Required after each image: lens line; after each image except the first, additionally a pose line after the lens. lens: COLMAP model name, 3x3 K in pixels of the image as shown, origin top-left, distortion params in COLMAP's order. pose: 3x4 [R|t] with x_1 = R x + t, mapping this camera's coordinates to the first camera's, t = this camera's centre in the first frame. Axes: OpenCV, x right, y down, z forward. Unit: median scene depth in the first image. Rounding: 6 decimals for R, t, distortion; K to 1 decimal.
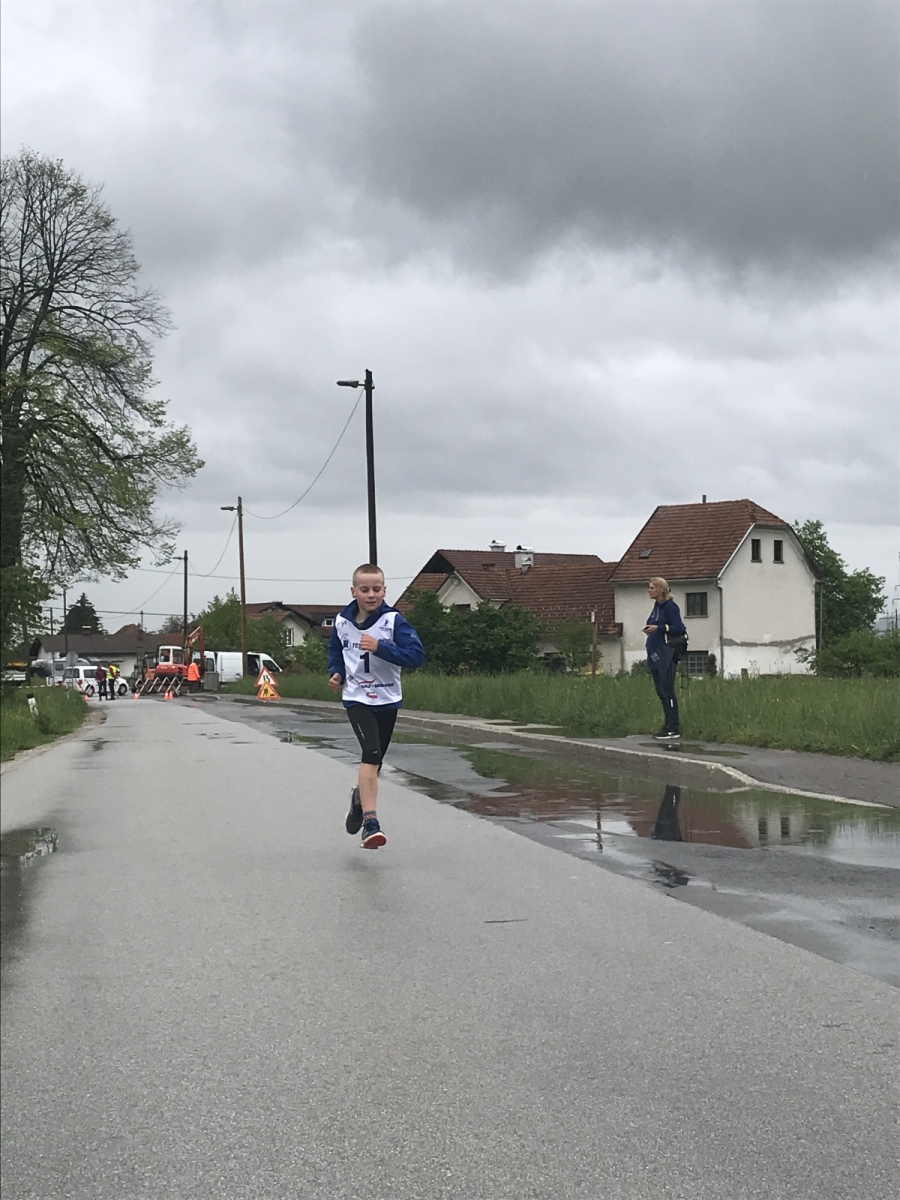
lens RADIAL K [[2017.0, 0, 458.1], [0, 2017.0, 604.6], [0, 0, 1]] dist [0.171003, 0.000000]
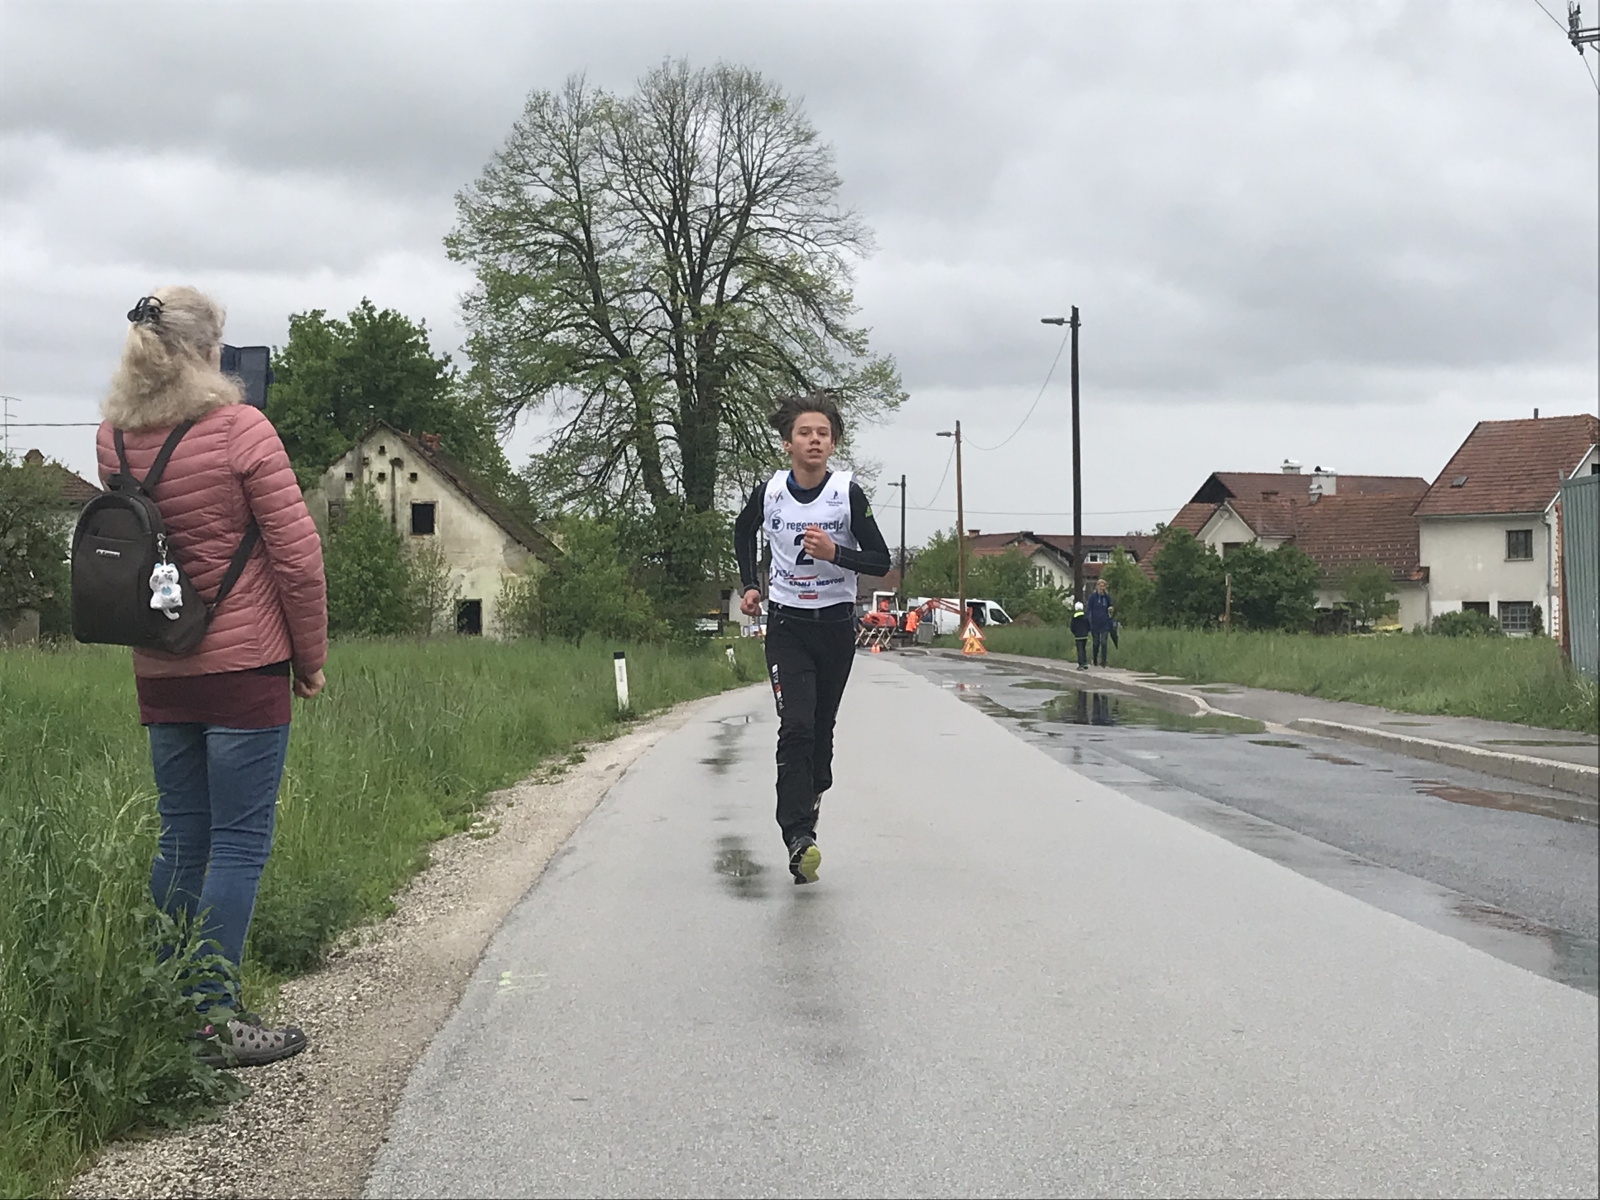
lens RADIAL K [[3858.7, 0, 808.0], [0, 3858.7, 608.1], [0, 0, 1]] dist [0.820517, 0.000000]
pose [[0.983628, 0.006963, -0.180075, 0.124566], [-0.000991, 0.999447, 0.033233, -0.027447], [0.180207, -0.032510, 0.983091, -0.627213]]
